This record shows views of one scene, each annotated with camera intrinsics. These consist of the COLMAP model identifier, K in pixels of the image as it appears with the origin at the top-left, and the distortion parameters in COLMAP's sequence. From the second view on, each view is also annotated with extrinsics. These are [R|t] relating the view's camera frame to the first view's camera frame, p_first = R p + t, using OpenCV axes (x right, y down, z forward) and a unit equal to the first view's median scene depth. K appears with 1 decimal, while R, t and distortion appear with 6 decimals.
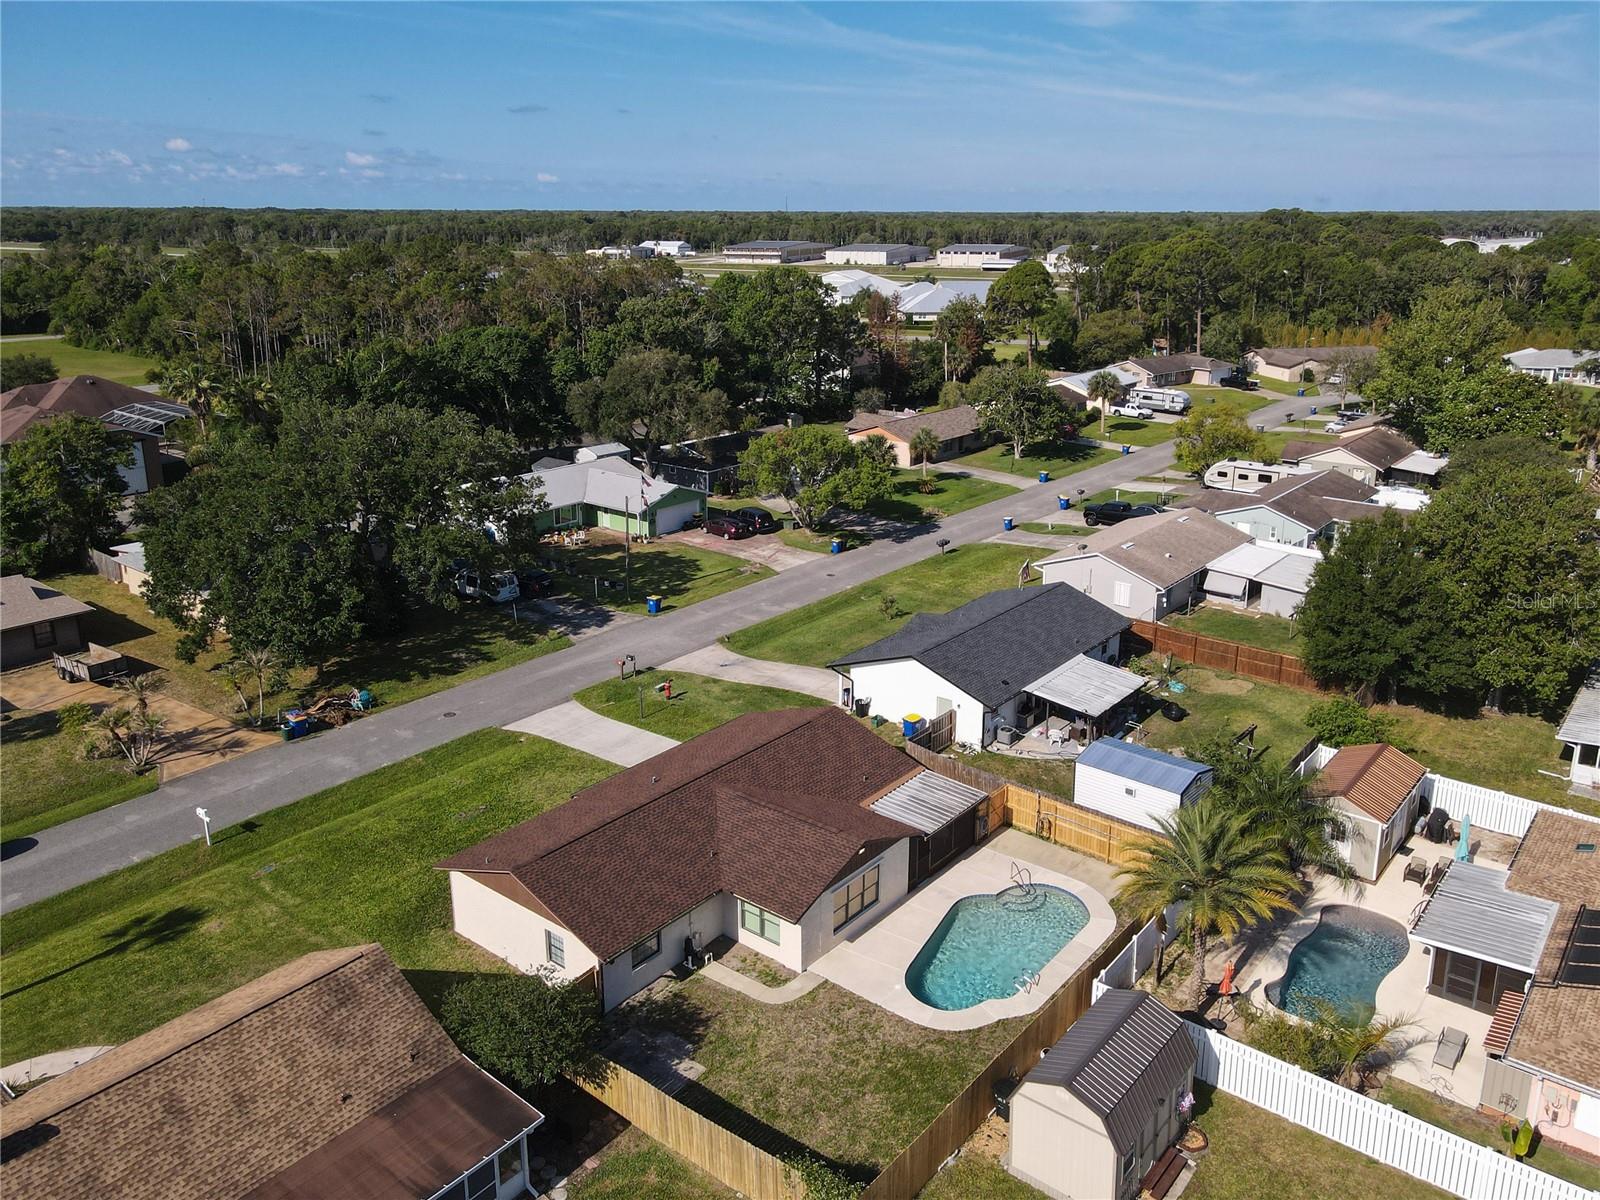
lens RADIAL K [[1226.2, 0, 826.8], [0, 1226.2, 541.0], [0, 0, 1]] dist [-0.001451, 0.004515]
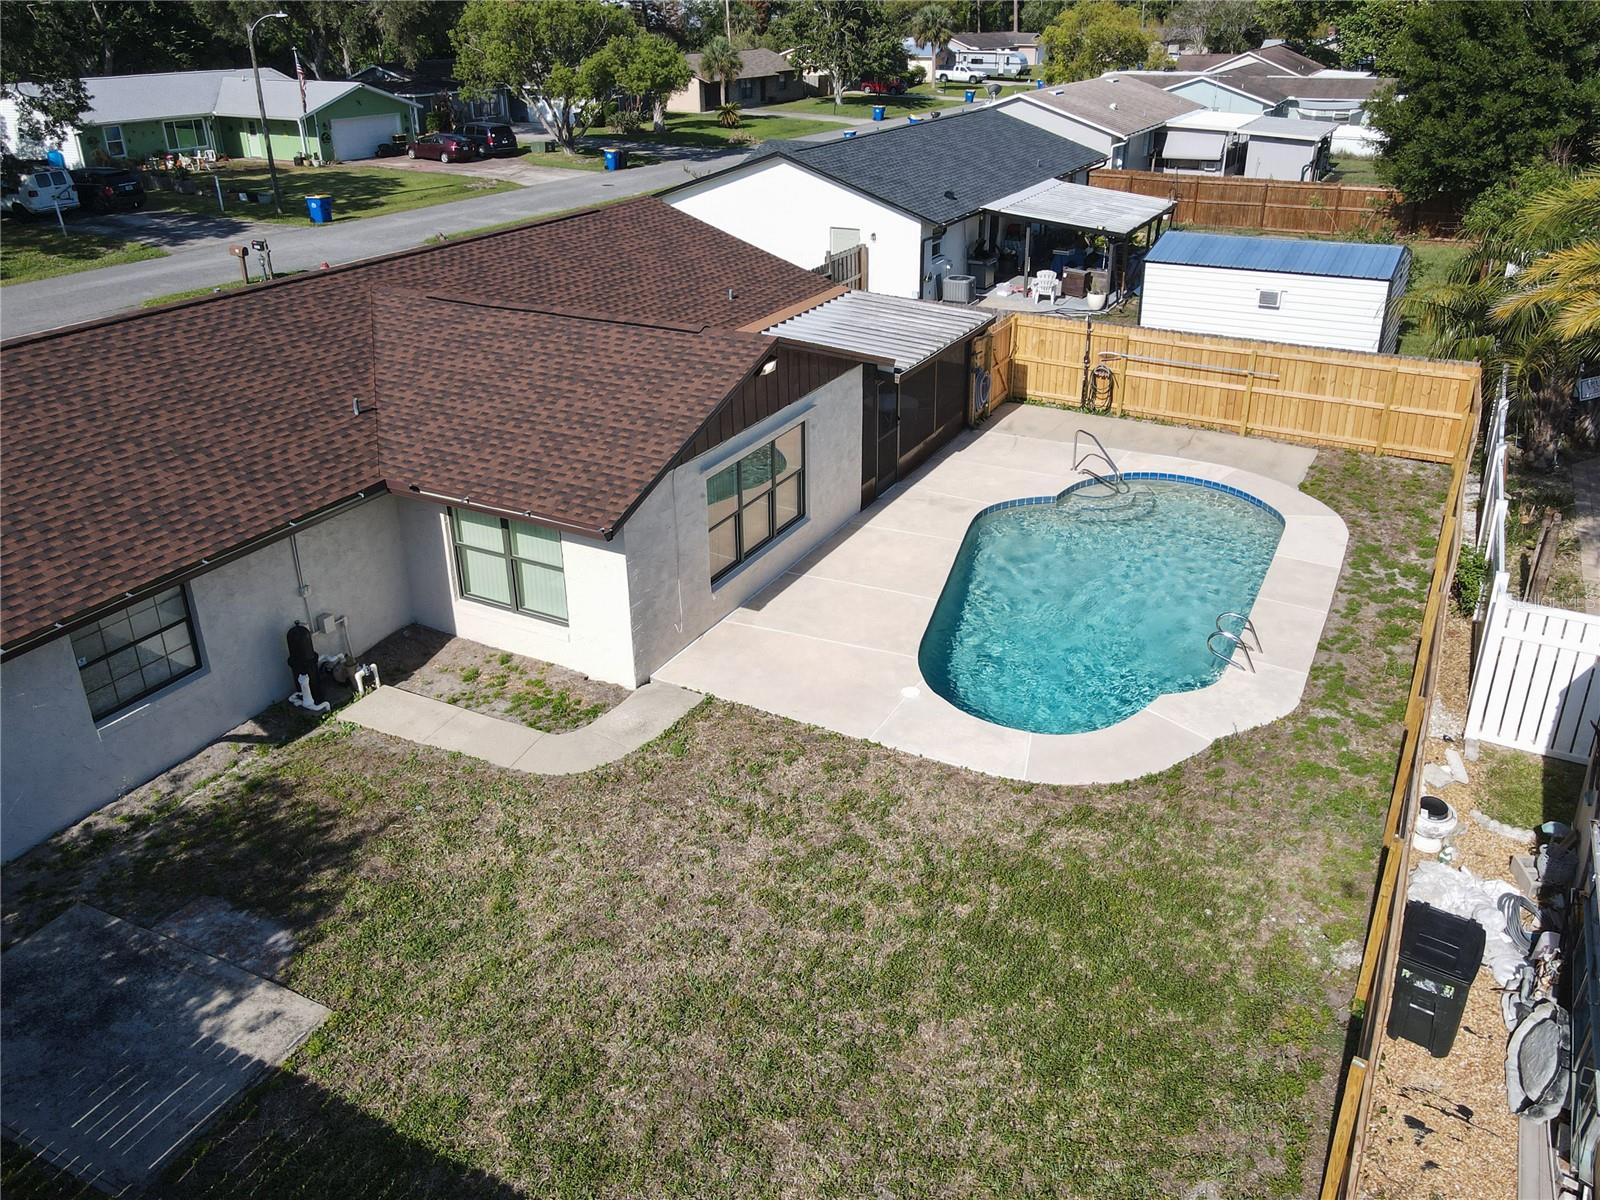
lens RADIAL K [[1226.2, 0, 826.8], [0, 1226.2, 541.0], [0, 0, 1]] dist [-0.001451, 0.004515]
pose [[0.981318, -0.082447, 0.173832, -0.024352], [0.055752, 0.986619, 0.153215, 0.252669], [-0.184138, -0.140661, 0.972783, 0.633399]]
